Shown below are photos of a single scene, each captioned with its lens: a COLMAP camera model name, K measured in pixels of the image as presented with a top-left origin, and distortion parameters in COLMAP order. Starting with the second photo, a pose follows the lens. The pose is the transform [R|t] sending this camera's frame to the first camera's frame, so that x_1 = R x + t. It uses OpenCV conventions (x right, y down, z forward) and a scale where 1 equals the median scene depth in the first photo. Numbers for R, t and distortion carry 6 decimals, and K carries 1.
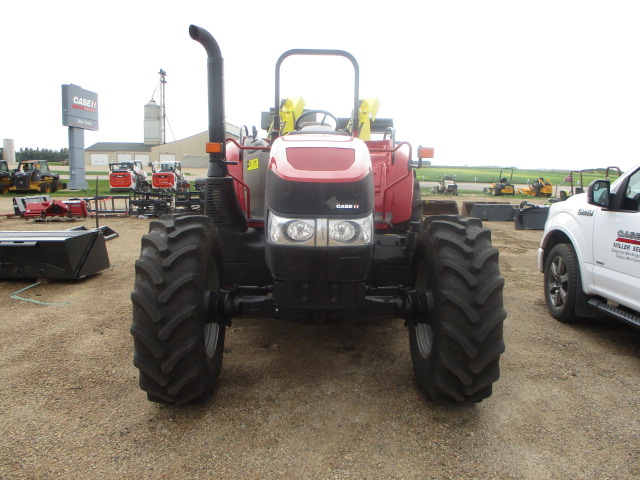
lens RADIAL K [[547.2, 0, 320.3], [0, 547.2, 237.6], [0, 0, 1]] dist [-0.019023, 0.001703]
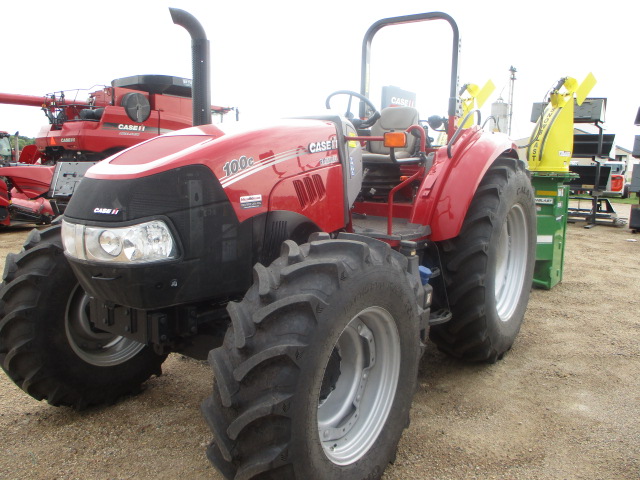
lens RADIAL K [[547.2, 0, 319.9], [0, 547.2, 243.4], [0, 0, 1]] dist [-0.019023, 0.001703]
pose [[0.799772, 0.093396, -0.592994, 0.532655], [-0.085787, 0.995466, 0.041085, -0.049231], [0.594143, 0.018013, 0.804158, 0.402854]]
